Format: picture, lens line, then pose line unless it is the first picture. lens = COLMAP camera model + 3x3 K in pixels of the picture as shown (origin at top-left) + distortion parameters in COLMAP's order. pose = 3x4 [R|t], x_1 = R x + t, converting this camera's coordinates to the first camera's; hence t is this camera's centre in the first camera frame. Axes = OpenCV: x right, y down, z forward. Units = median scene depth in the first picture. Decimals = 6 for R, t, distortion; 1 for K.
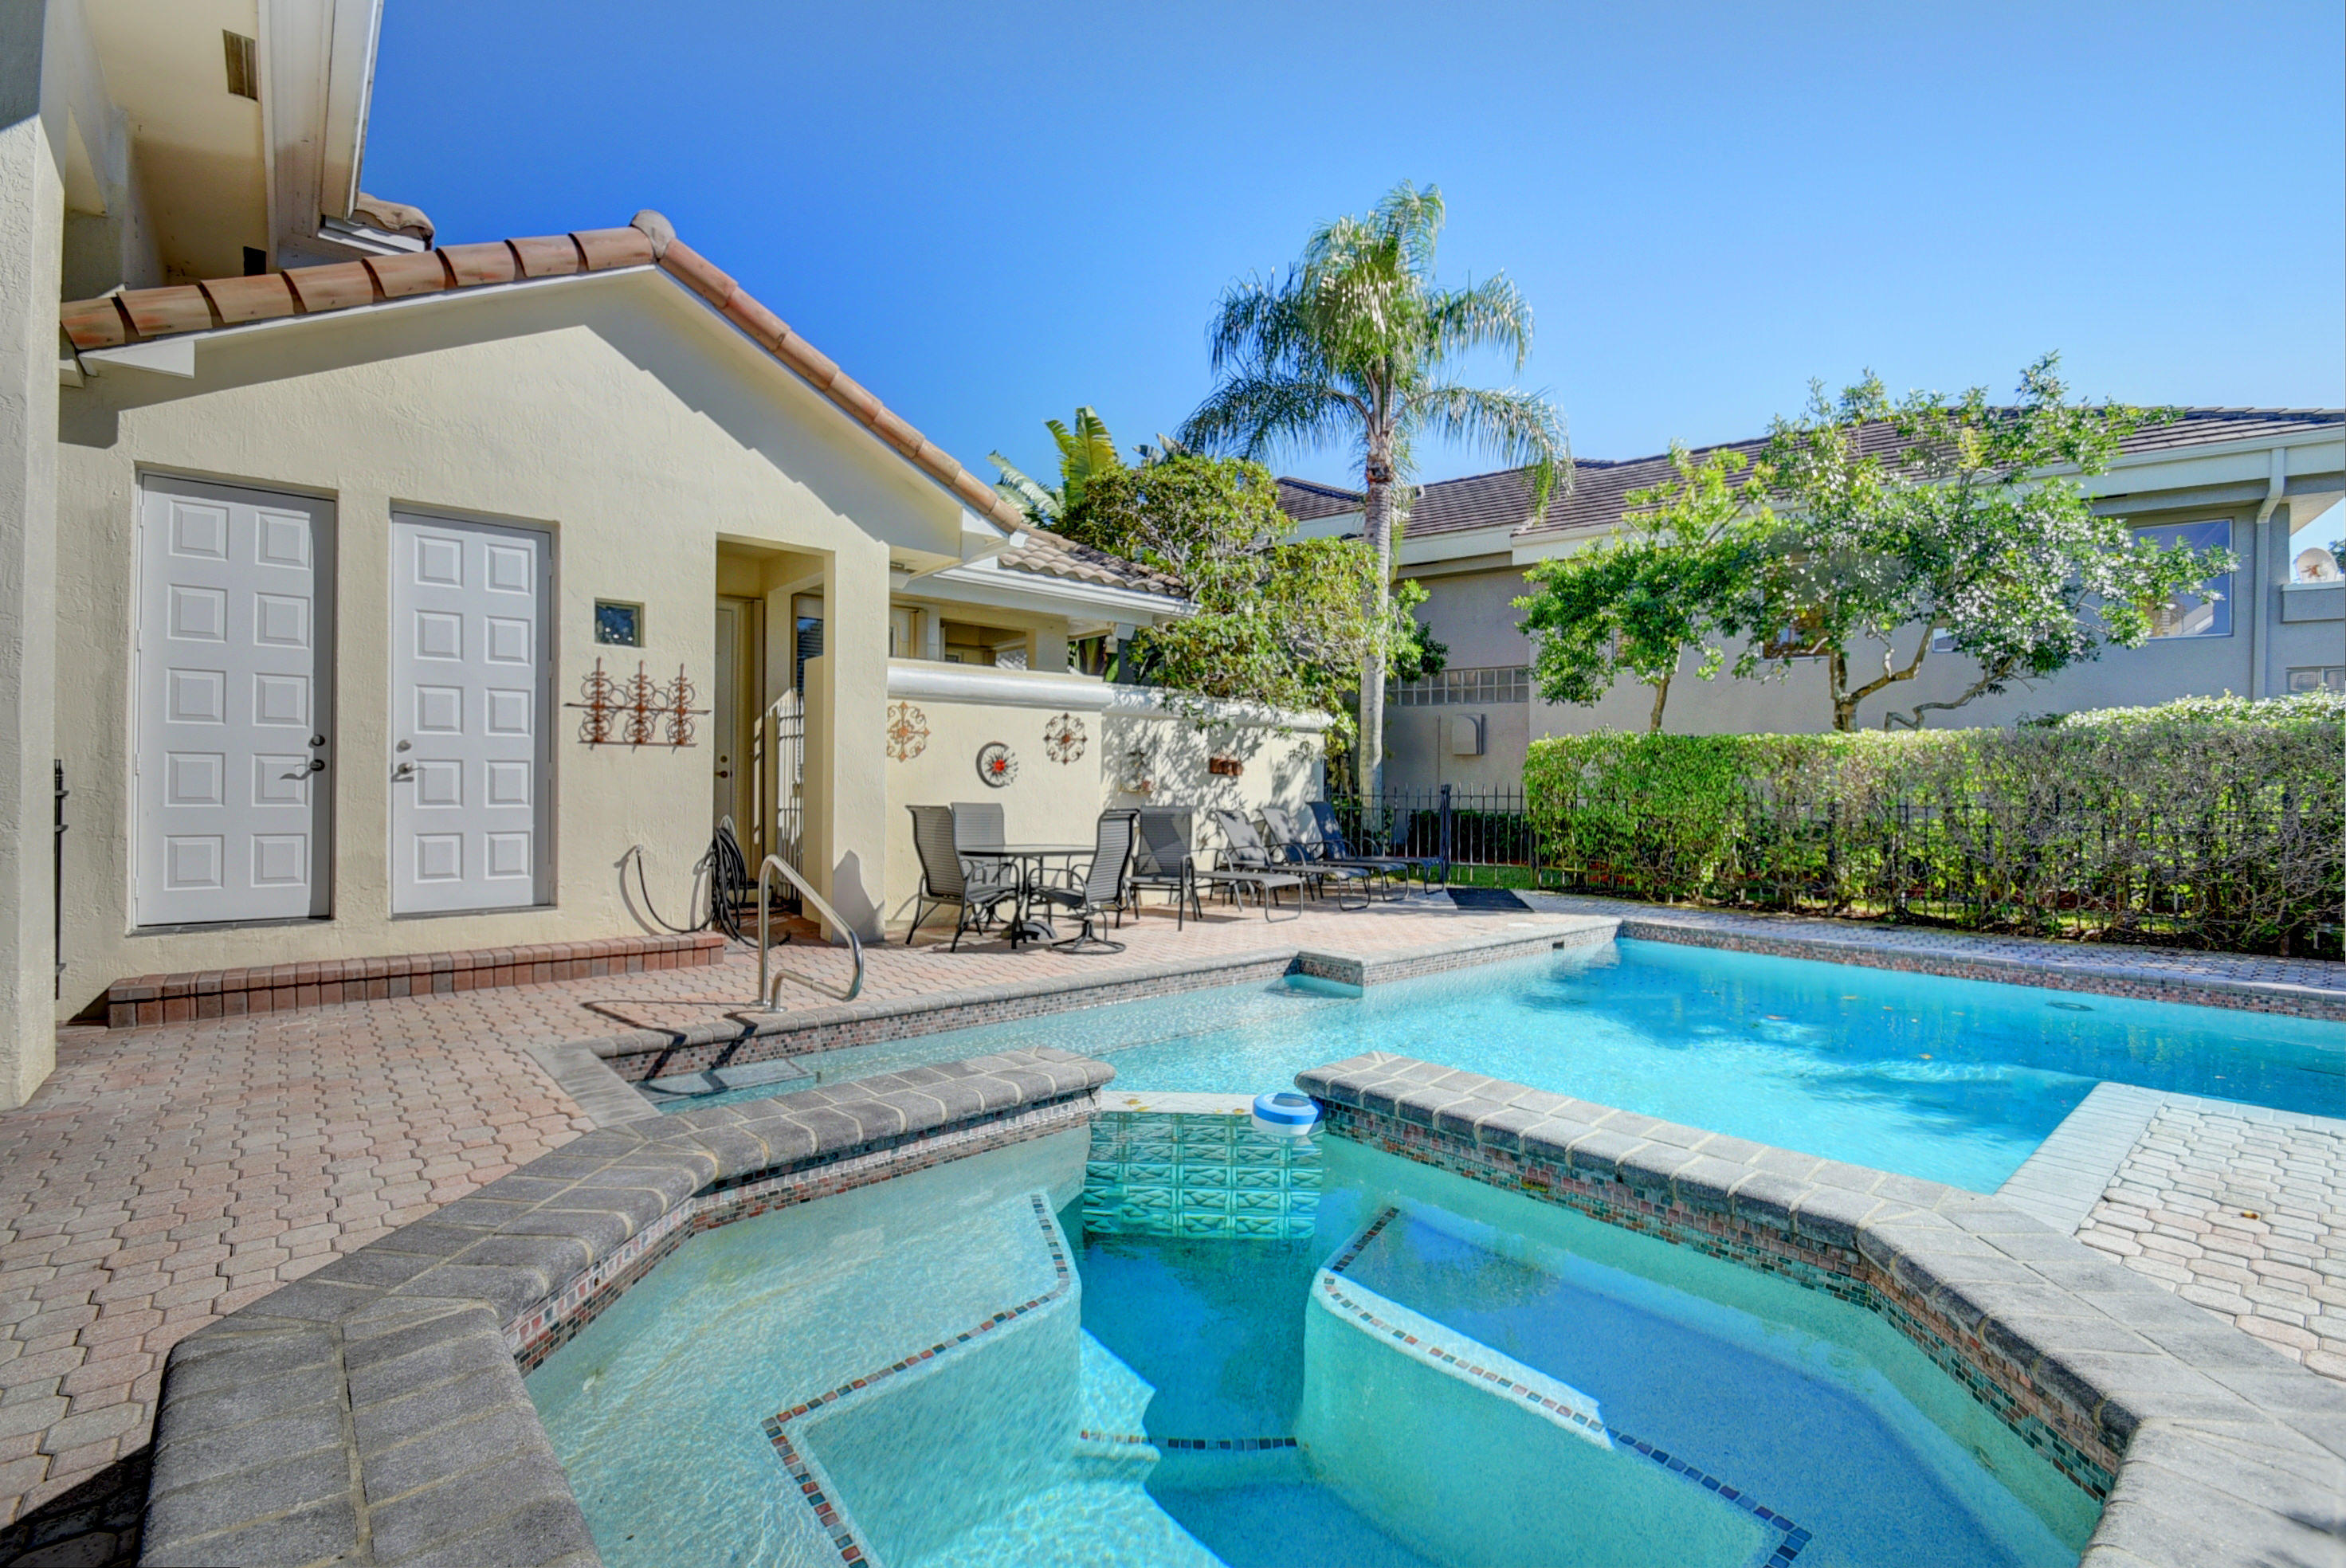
lens RADIAL K [[1026.6, 0, 1174.6], [0, 1026.6, 787.9], [0, 0, 1]] dist [-0.003552, -0.006143]
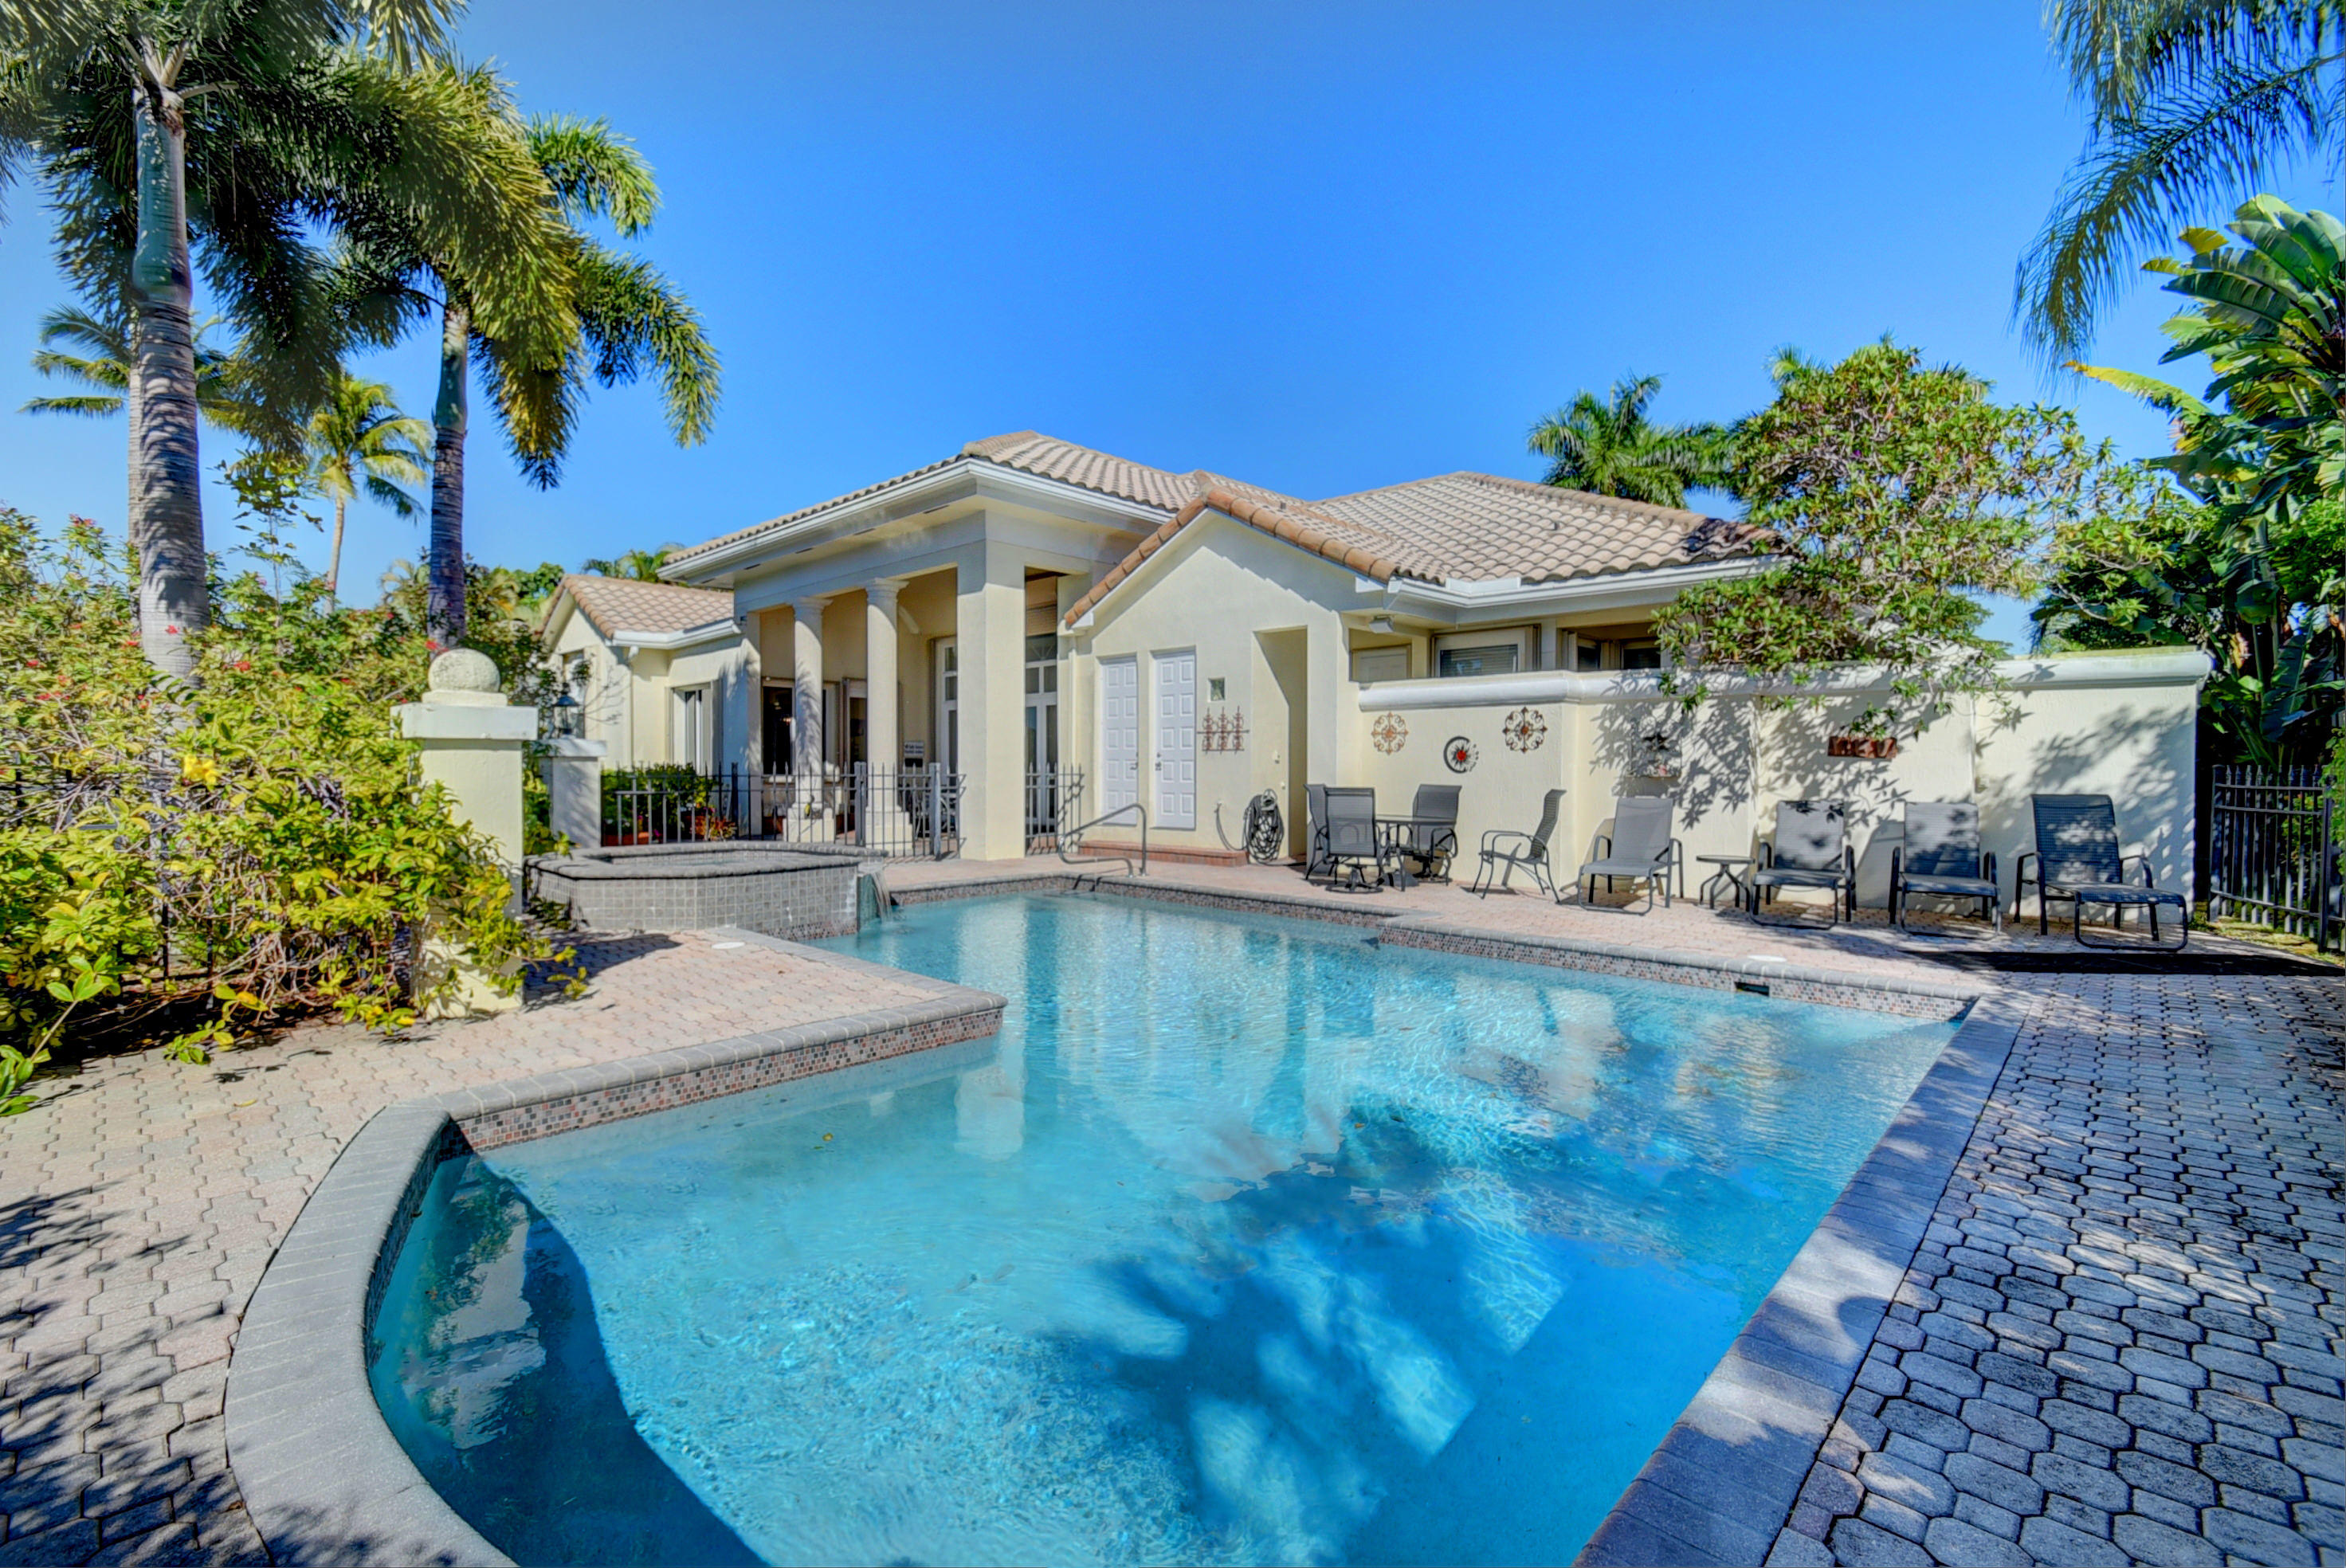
lens RADIAL K [[1026.6, 0, 1175.6], [0, 1026.6, 777.8], [0, 0, 1]] dist [-0.003552, -0.006143]
pose [[0.101672, -0.004438, -0.994808, 0.993193], [-0.007250, 0.999960, -0.005202, 0.013999], [0.994792, 0.007741, 0.101636, 0.507135]]
